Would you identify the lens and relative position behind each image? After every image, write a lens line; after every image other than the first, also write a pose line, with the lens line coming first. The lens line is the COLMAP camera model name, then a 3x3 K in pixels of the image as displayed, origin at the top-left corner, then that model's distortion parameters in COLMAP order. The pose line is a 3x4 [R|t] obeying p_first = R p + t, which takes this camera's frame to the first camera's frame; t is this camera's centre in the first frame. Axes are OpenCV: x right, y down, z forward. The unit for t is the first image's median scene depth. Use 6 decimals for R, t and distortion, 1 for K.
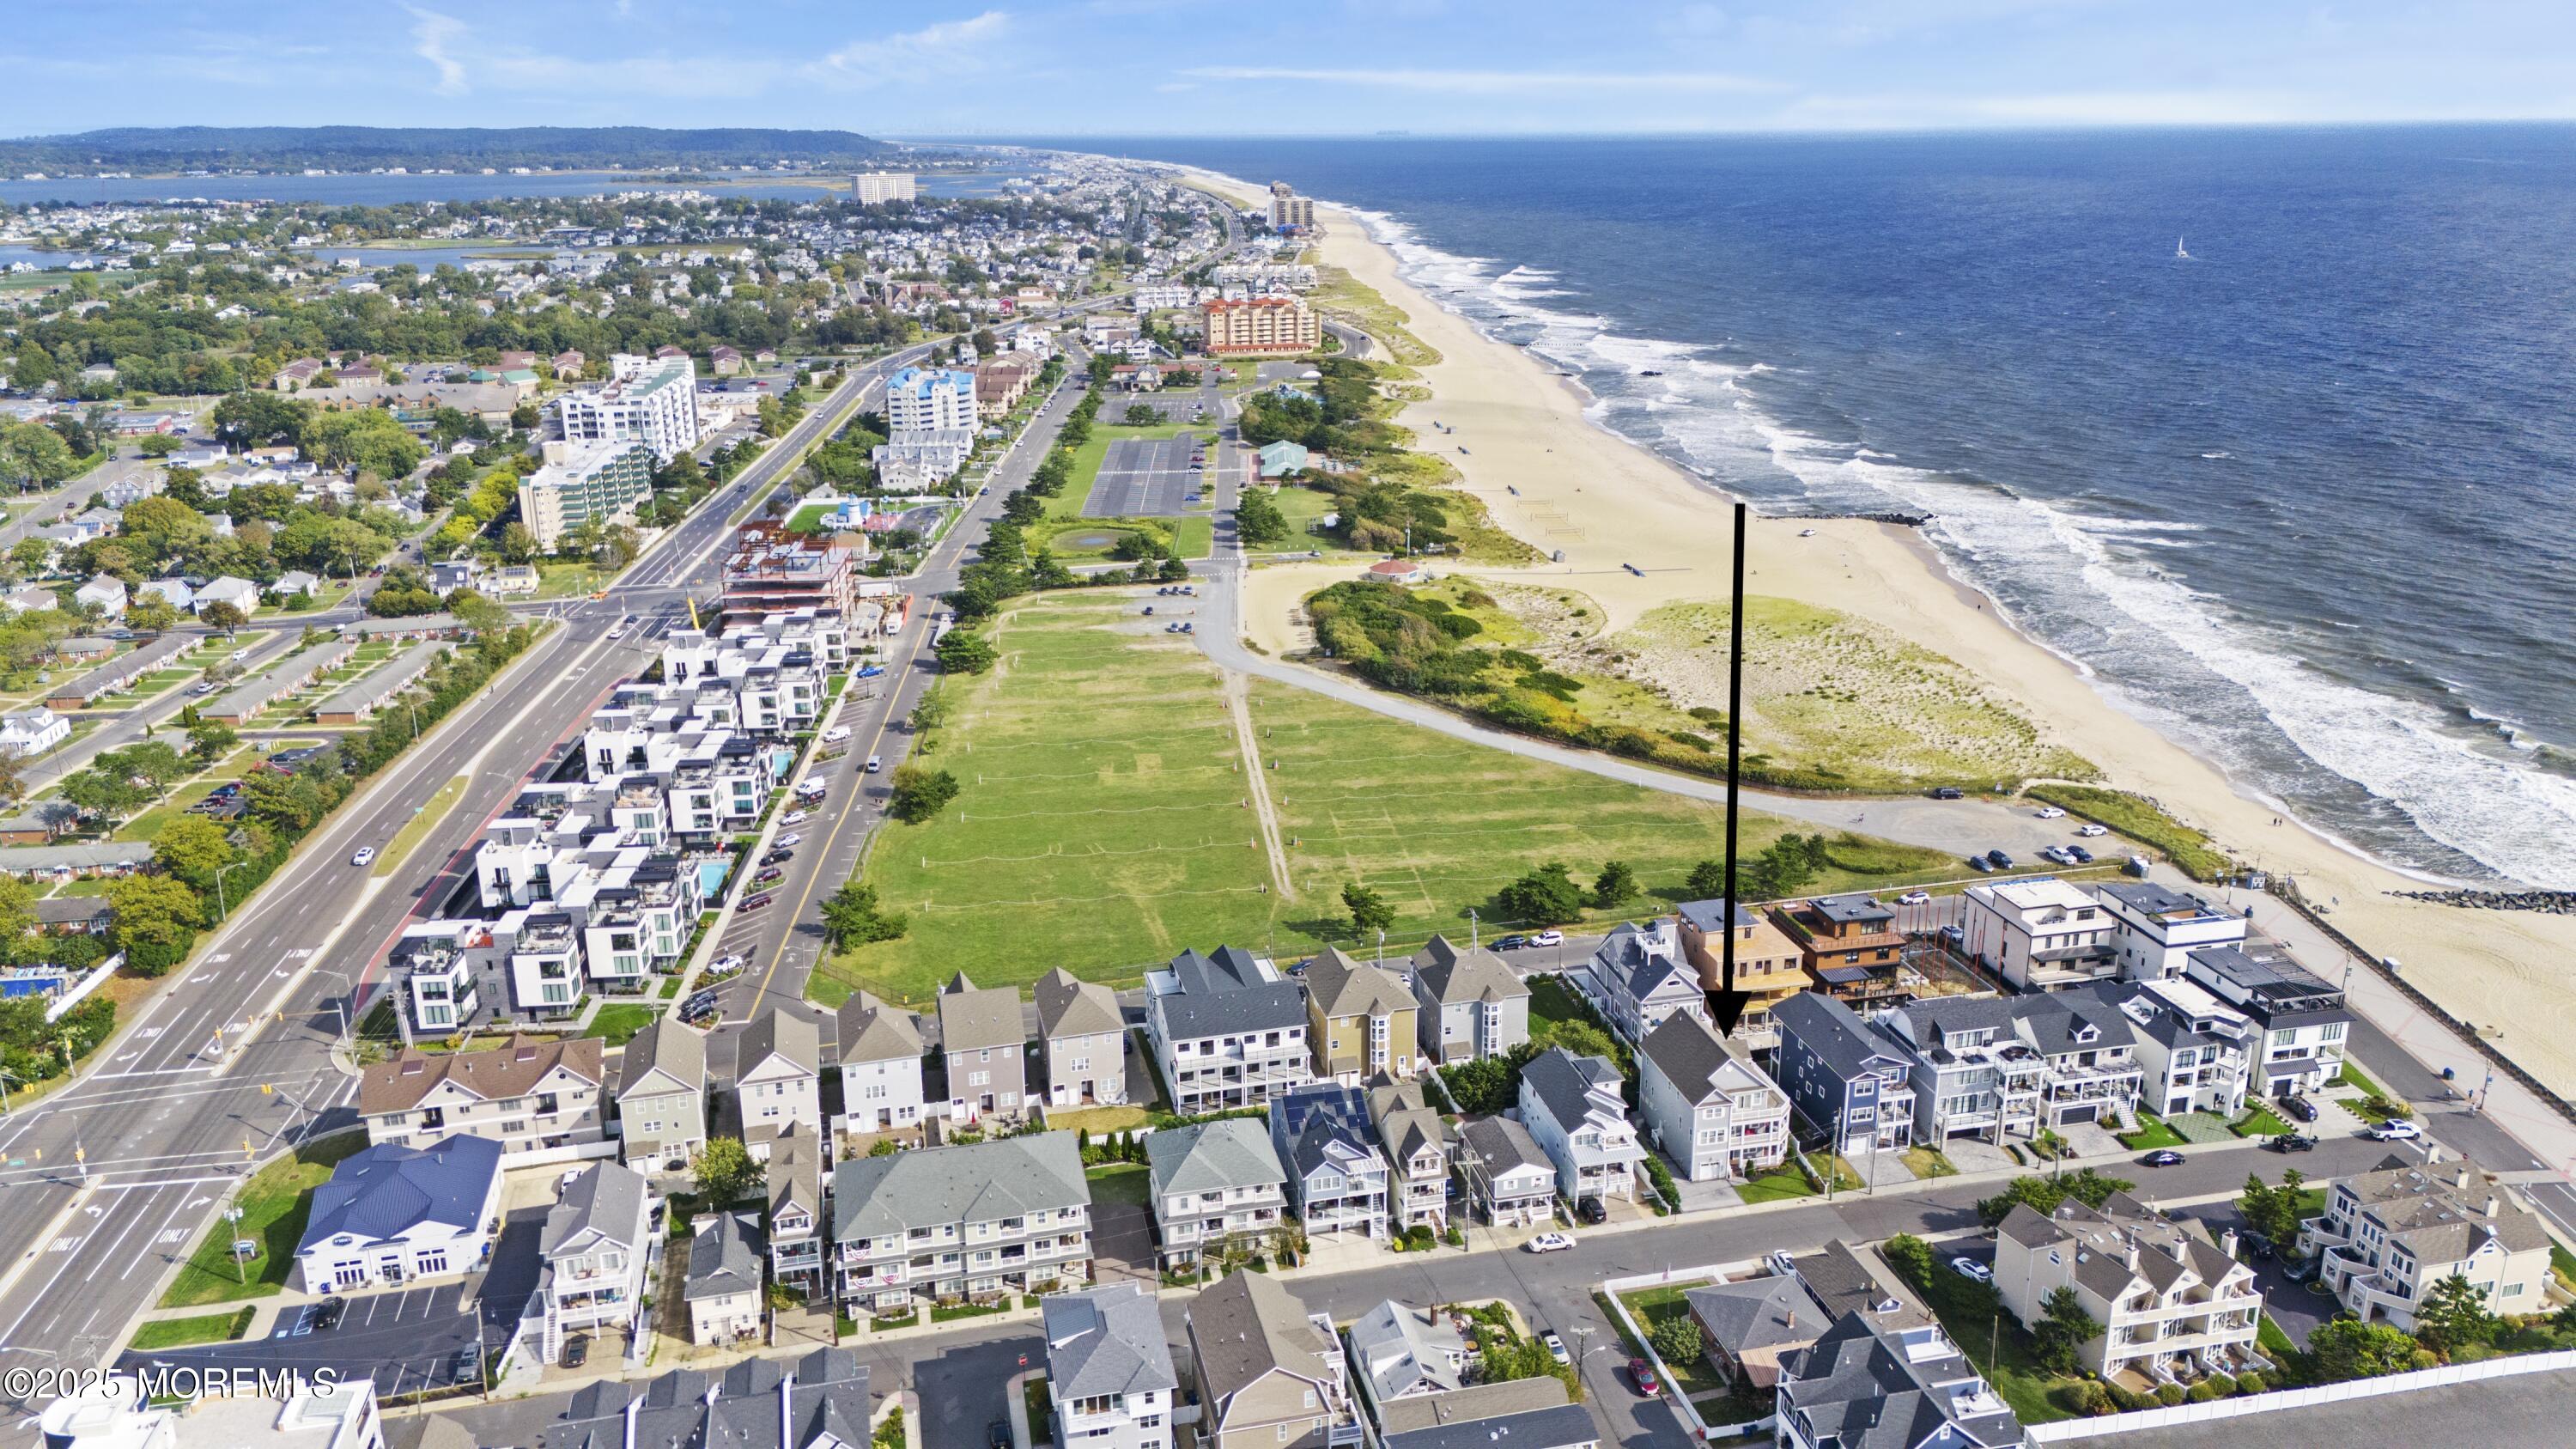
lens RADIAL K [[1959.7, 0, 1288.0], [0, 1959.7, 724.5], [0, 0, 1]] dist [0.111916, -0.132530]
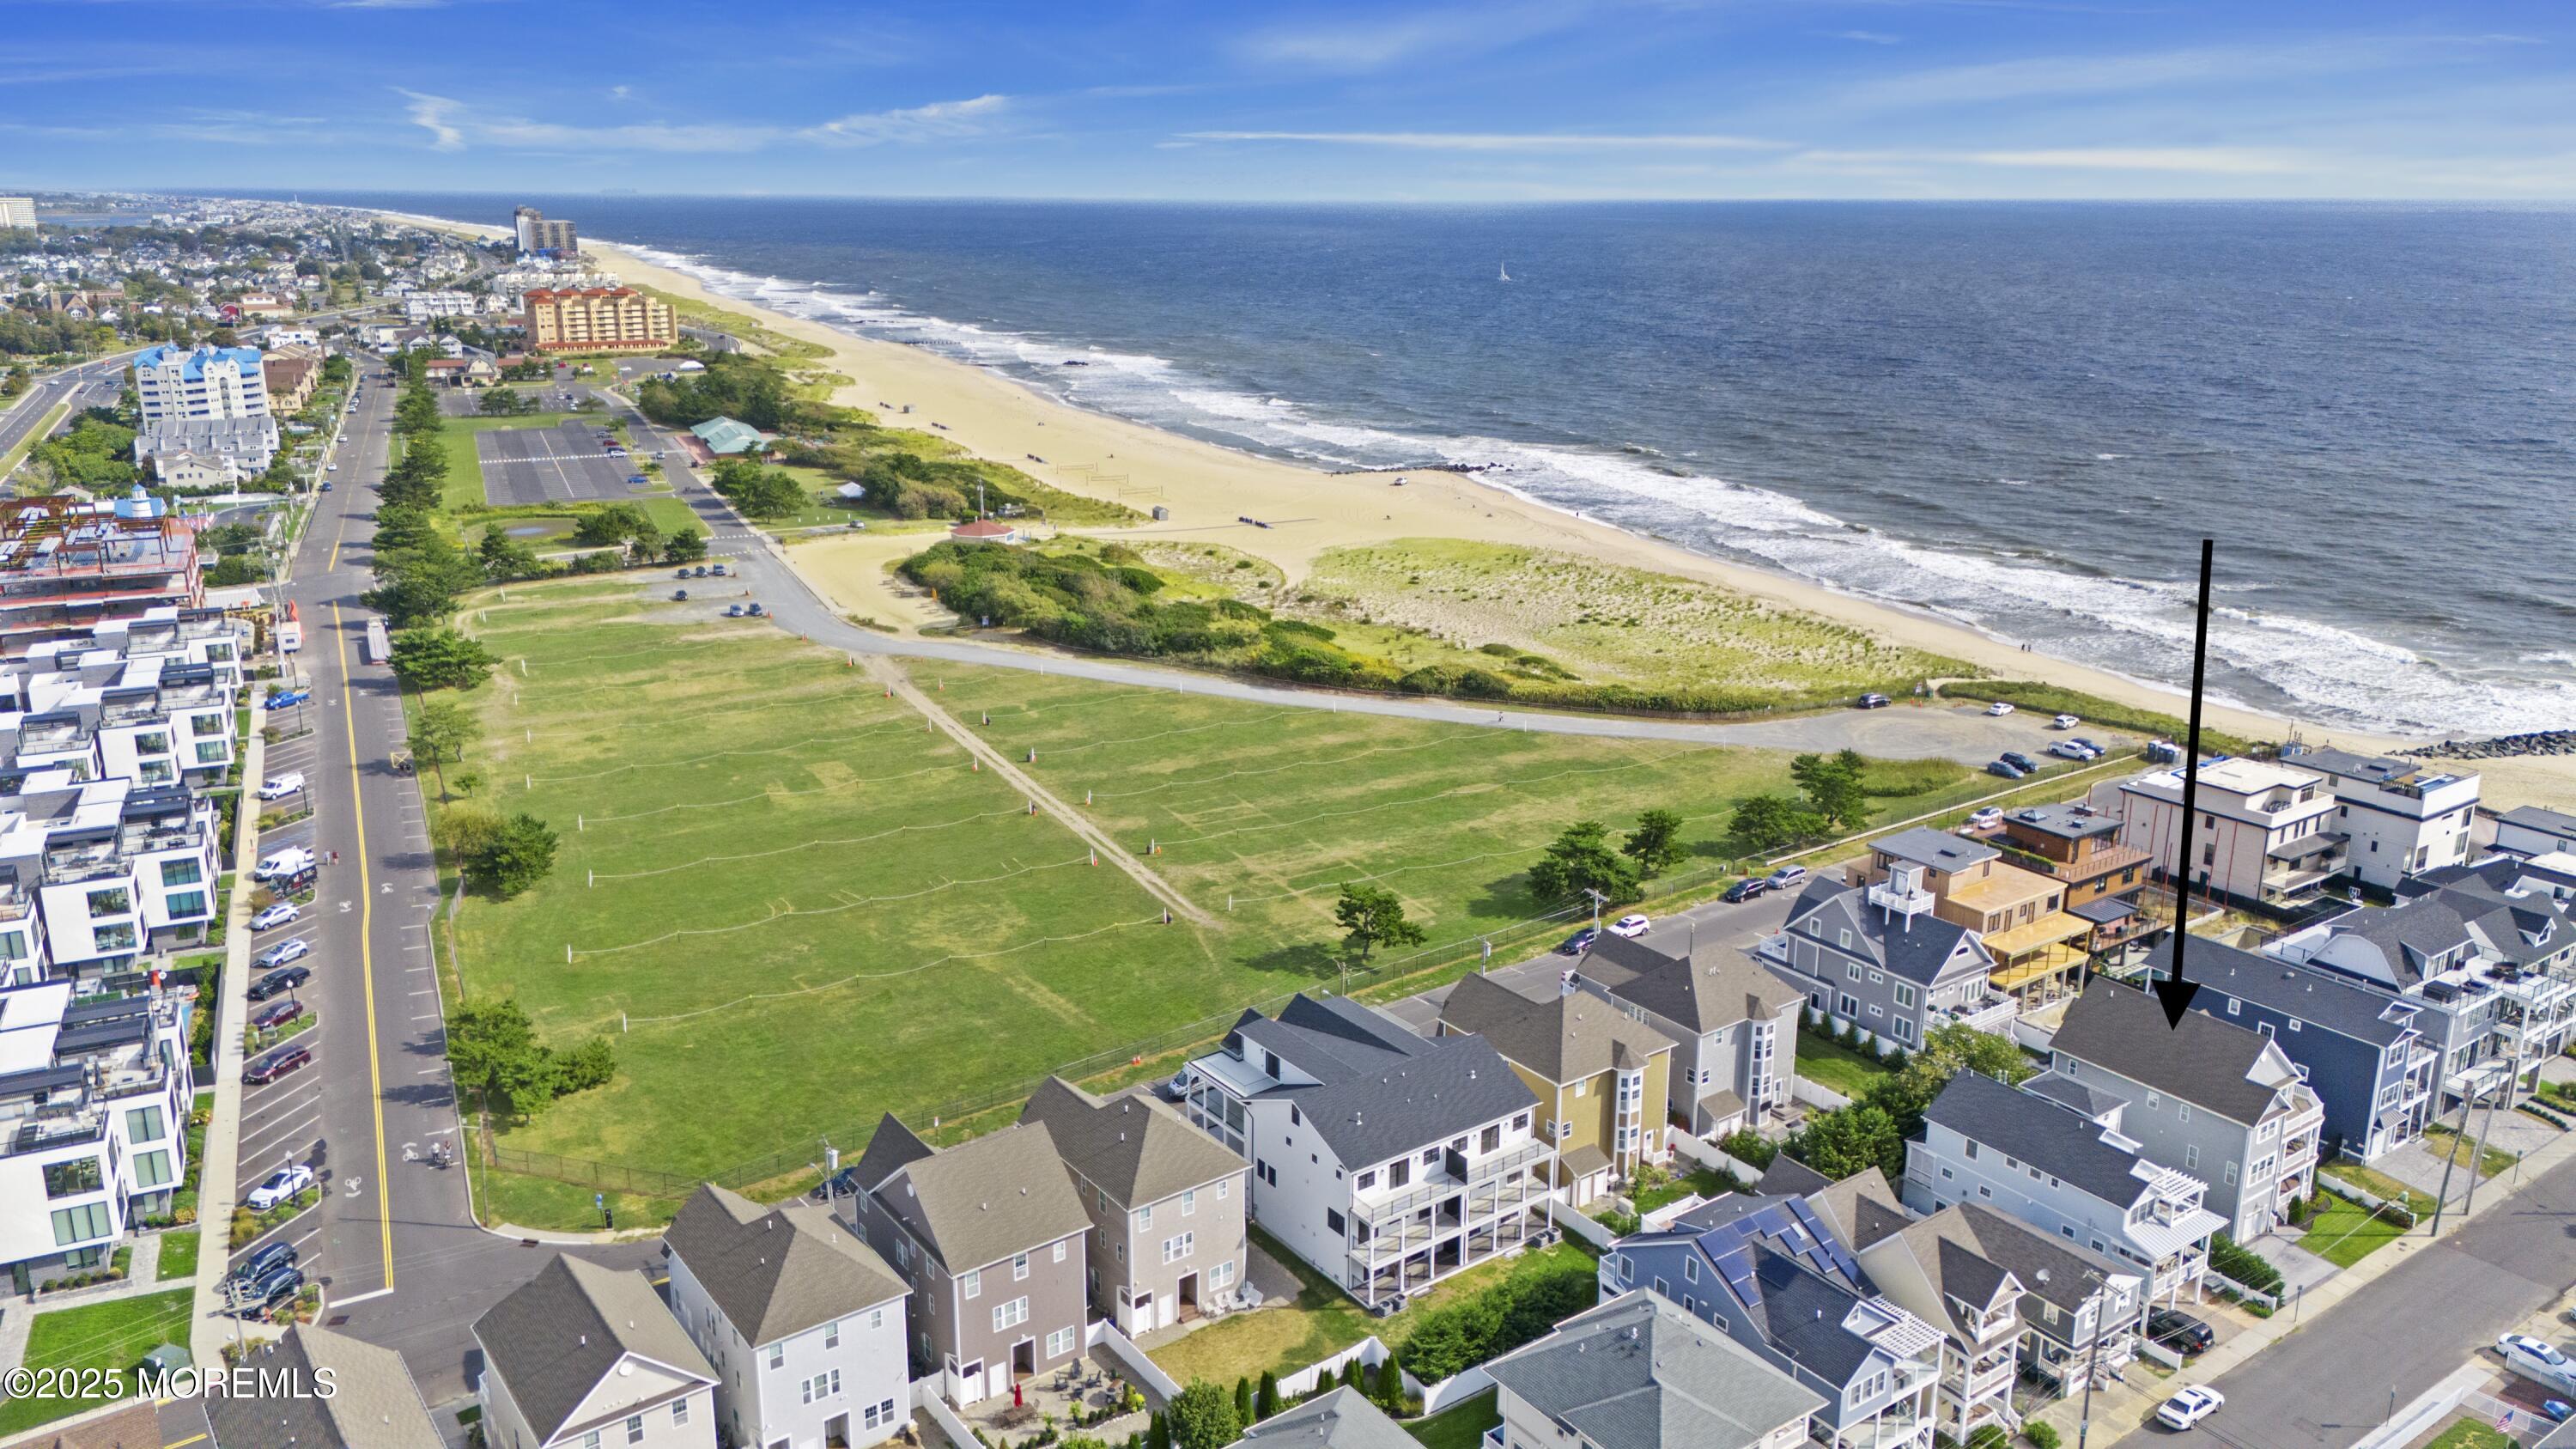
lens RADIAL K [[1961.3, 0, 1355.9], [0, 1961.3, 725.3], [0, 0, 1]] dist [0.073438, -0.067716]
pose [[0.920588, -0.093554, 0.379163, -0.180333], [0.103982, 0.994554, -0.007069, 0.029597], [-0.376437, 0.045933, 0.925303, 0.347952]]
